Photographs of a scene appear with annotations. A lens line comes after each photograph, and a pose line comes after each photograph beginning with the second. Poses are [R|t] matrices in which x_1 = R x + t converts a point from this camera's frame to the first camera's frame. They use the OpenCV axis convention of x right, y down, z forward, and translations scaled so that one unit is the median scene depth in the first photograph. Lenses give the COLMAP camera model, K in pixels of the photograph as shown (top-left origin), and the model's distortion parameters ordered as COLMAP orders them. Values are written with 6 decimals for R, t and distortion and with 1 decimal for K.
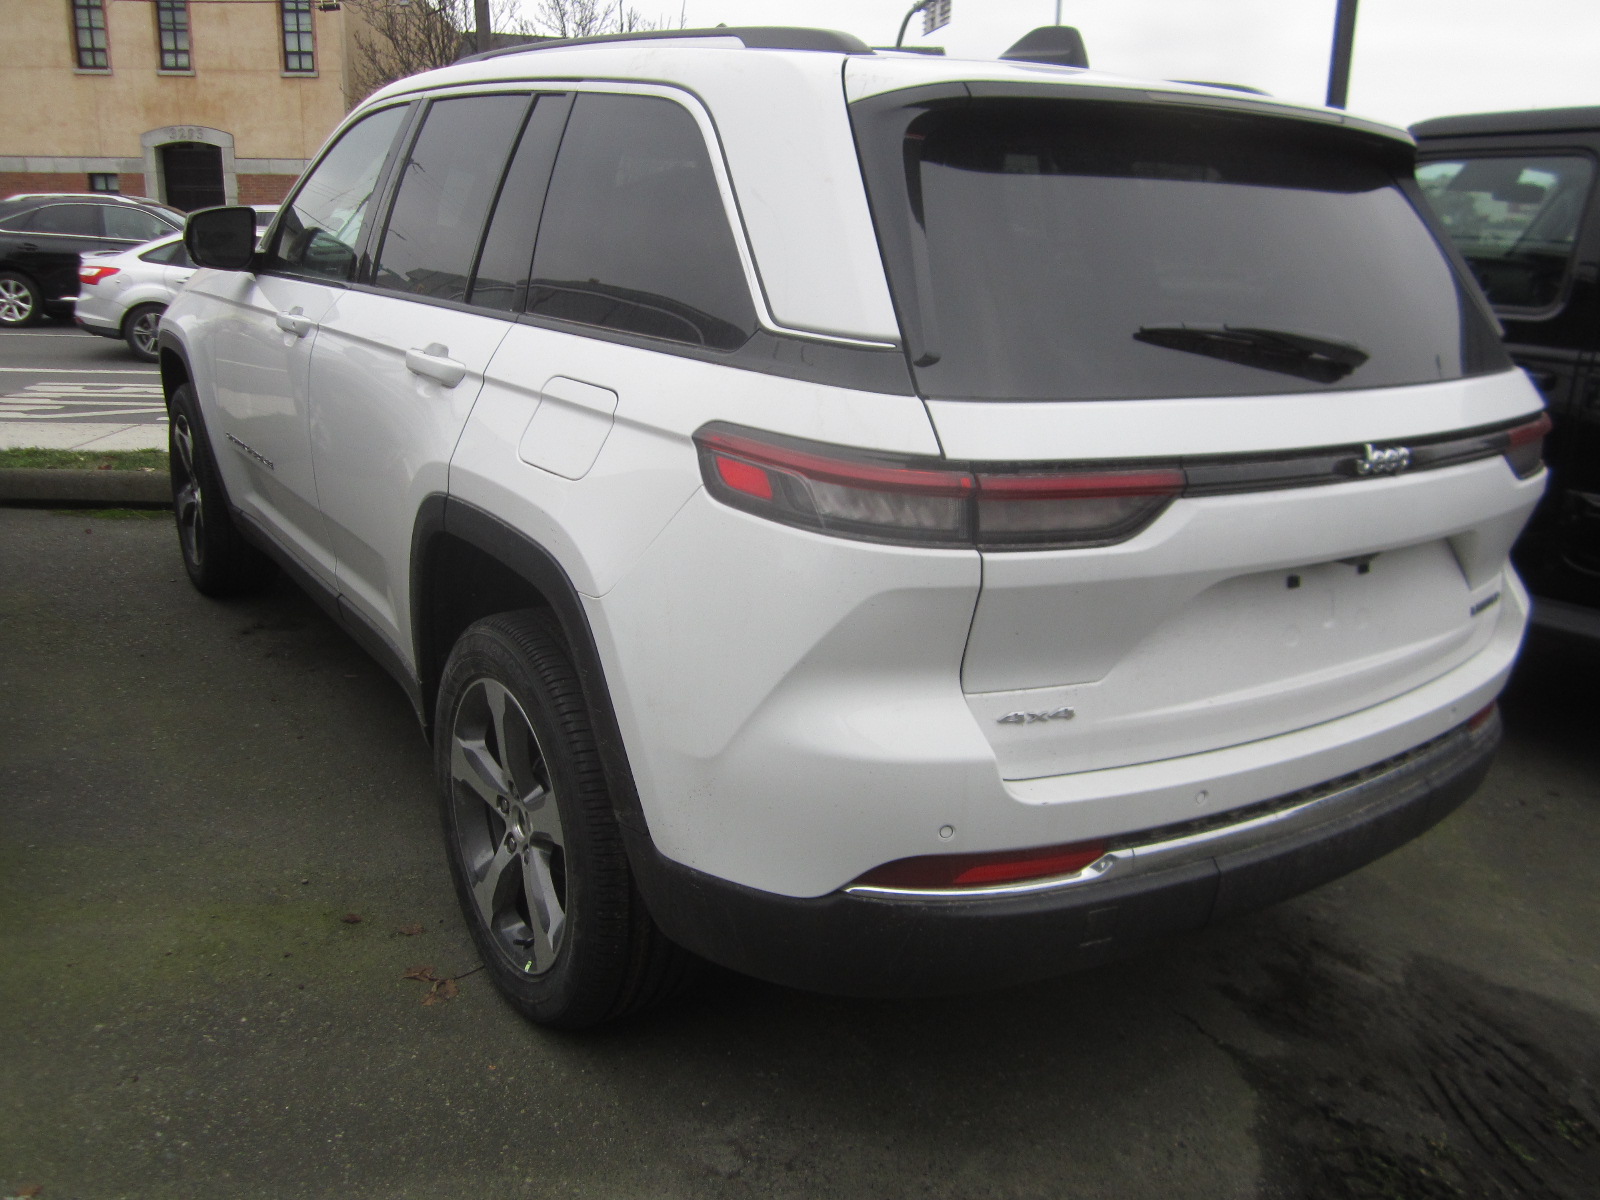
lens RADIAL K [[1309.1, 0, 802.2], [0, 1309.1, 602.1], [0, 0, 1]] dist [-0.049413, 0.016856]
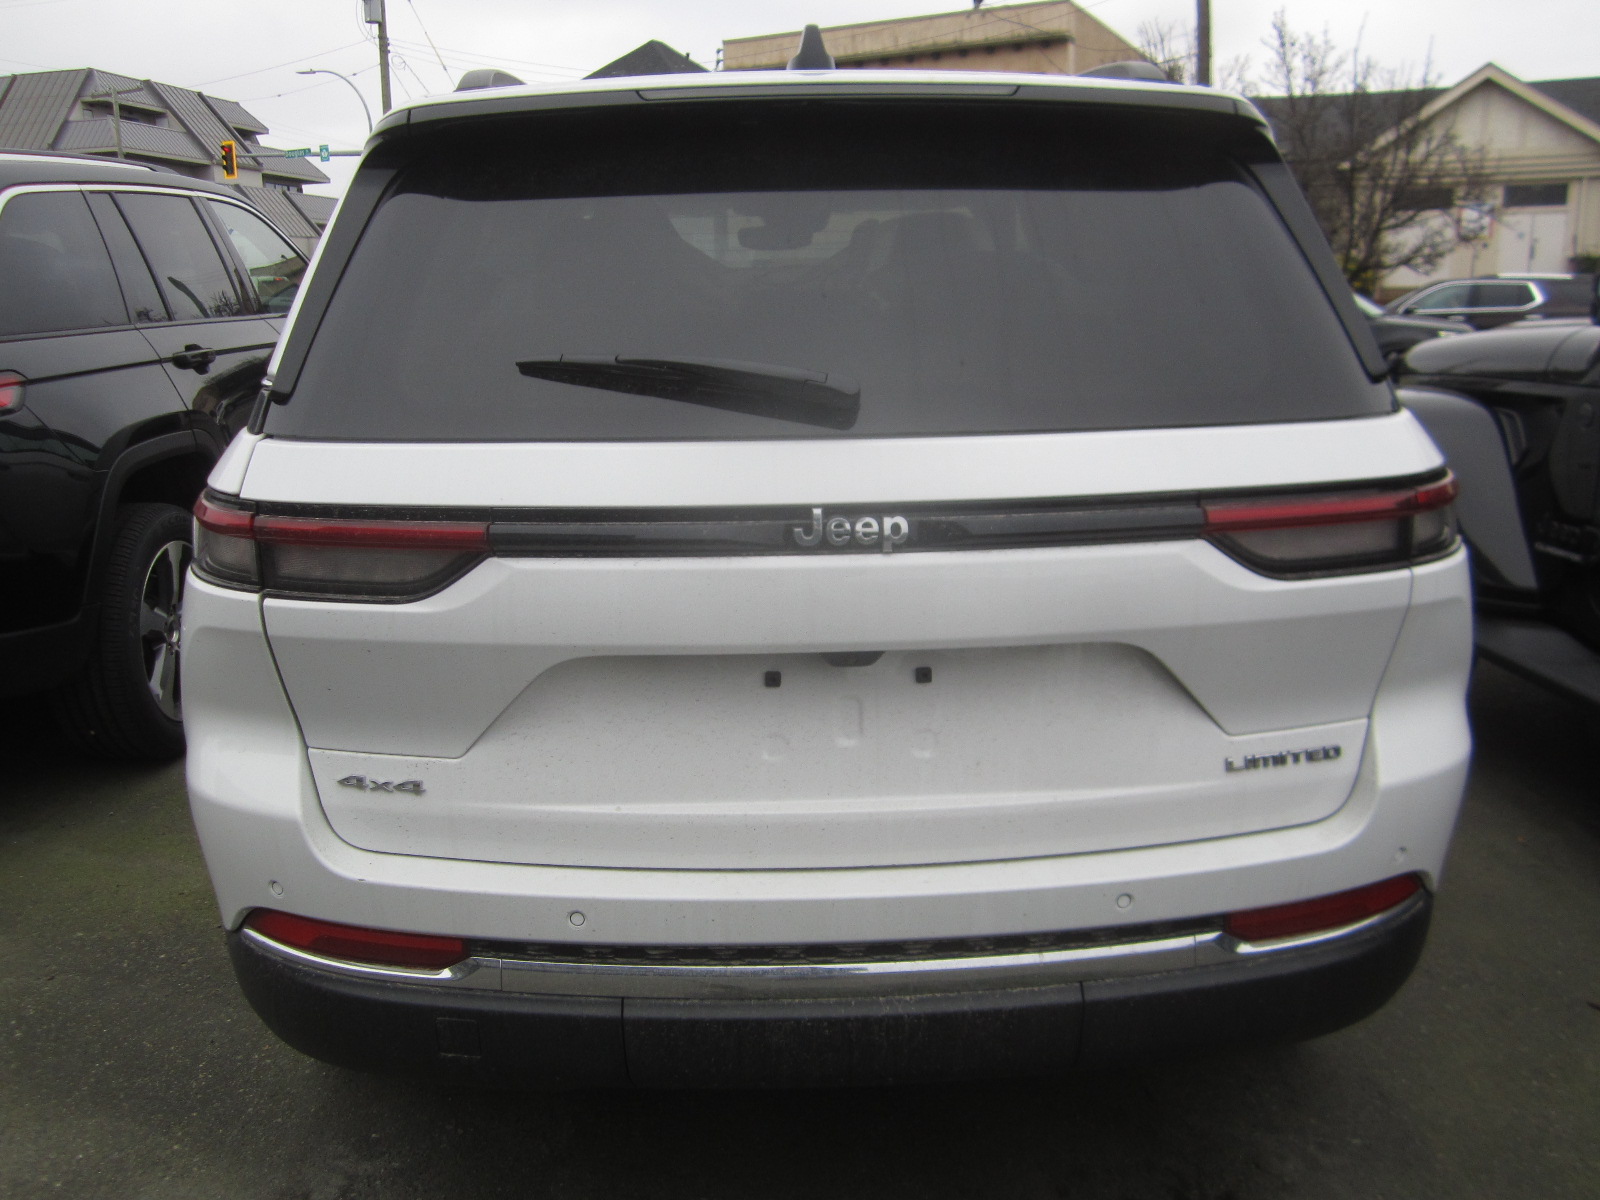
lens RADIAL K [[1309.1, 0, 792.3], [0, 1309.1, 593.4], [0, 0, 1]] dist [-0.049413, 0.016856]
pose [[0.849213, 0.078792, -0.522139, 0.879959], [-0.107261, 0.993930, -0.024464, -0.053704], [0.517042, 0.076780, 0.852509, 0.358044]]
